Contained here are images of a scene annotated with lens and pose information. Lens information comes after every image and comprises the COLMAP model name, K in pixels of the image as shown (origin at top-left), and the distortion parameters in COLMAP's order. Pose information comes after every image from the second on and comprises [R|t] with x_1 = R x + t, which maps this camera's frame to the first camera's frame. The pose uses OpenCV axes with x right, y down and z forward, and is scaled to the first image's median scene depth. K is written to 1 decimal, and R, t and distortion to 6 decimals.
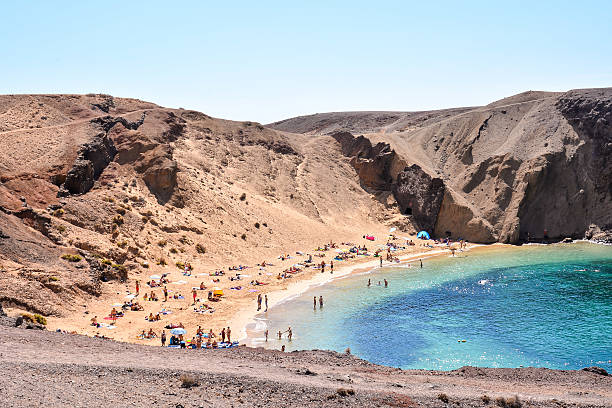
lens RADIAL K [[906.5, 0, 300.9], [0, 906.5, 207.1], [0, 0, 1]] dist [0.114824, 0.000000]
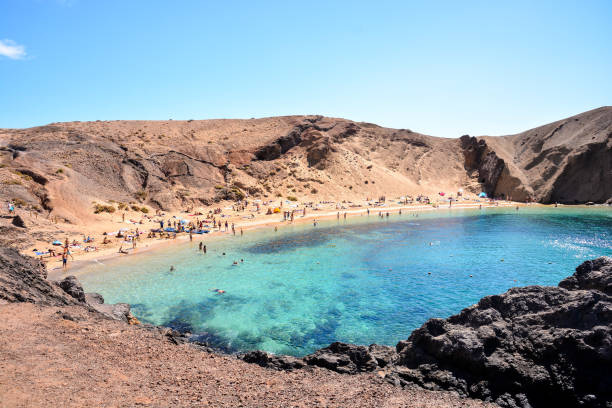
lens RADIAL K [[423.9, 0, 302.4], [0, 423.9, 207.3], [0, 0, 1]] dist [-0.120989, 0.061366]
pose [[0.836565, 0.059769, -0.544598, 0.252627], [-0.046277, 0.998188, 0.038463, 0.037353], [0.545910, -0.006974, 0.837815, 0.246326]]
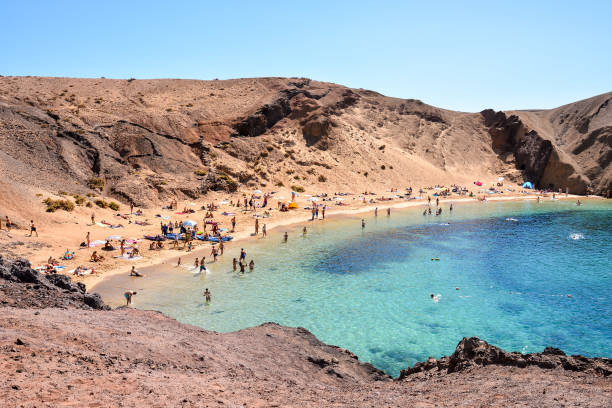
lens RADIAL K [[529.4, 0, 302.8], [0, 529.4, 209.1], [0, 0, 1]] dist [-0.123086, 0.066429]
pose [[0.906461, 0.072924, -0.415945, 0.147471], [-0.054083, 0.996913, 0.056918, 0.038331], [0.418812, -0.029099, 0.907607, 0.238229]]
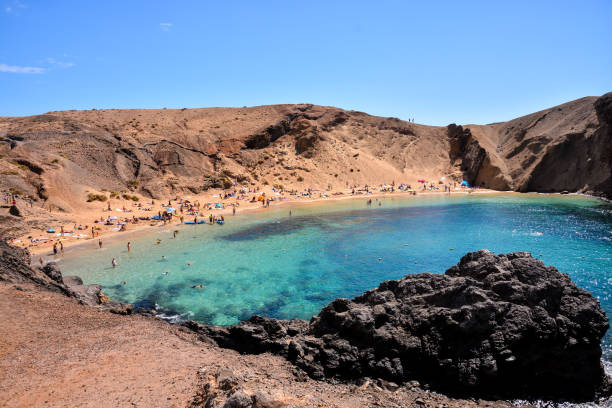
lens RADIAL K [[423.9, 0, 303.9], [0, 423.9, 207.6], [0, 0, 1]] dist [-0.120989, 0.061366]
pose [[0.835811, 0.082712, -0.542752, 0.287887], [-0.048226, 0.995826, 0.077493, 0.029384], [0.546896, -0.038595, 0.836311, 0.236907]]
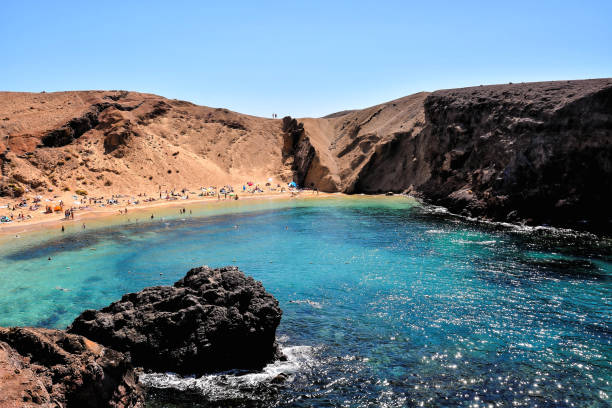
lens RADIAL K [[529.4, 0, 293.3], [0, 529.4, 208.7], [0, 0, 1]] dist [-0.123086, 0.066429]
pose [[0.957065, 0.065160, -0.282455, 0.366547], [-0.046423, 0.996285, 0.072537, 0.007604], [0.286132, -0.056310, 0.956534, 0.178070]]
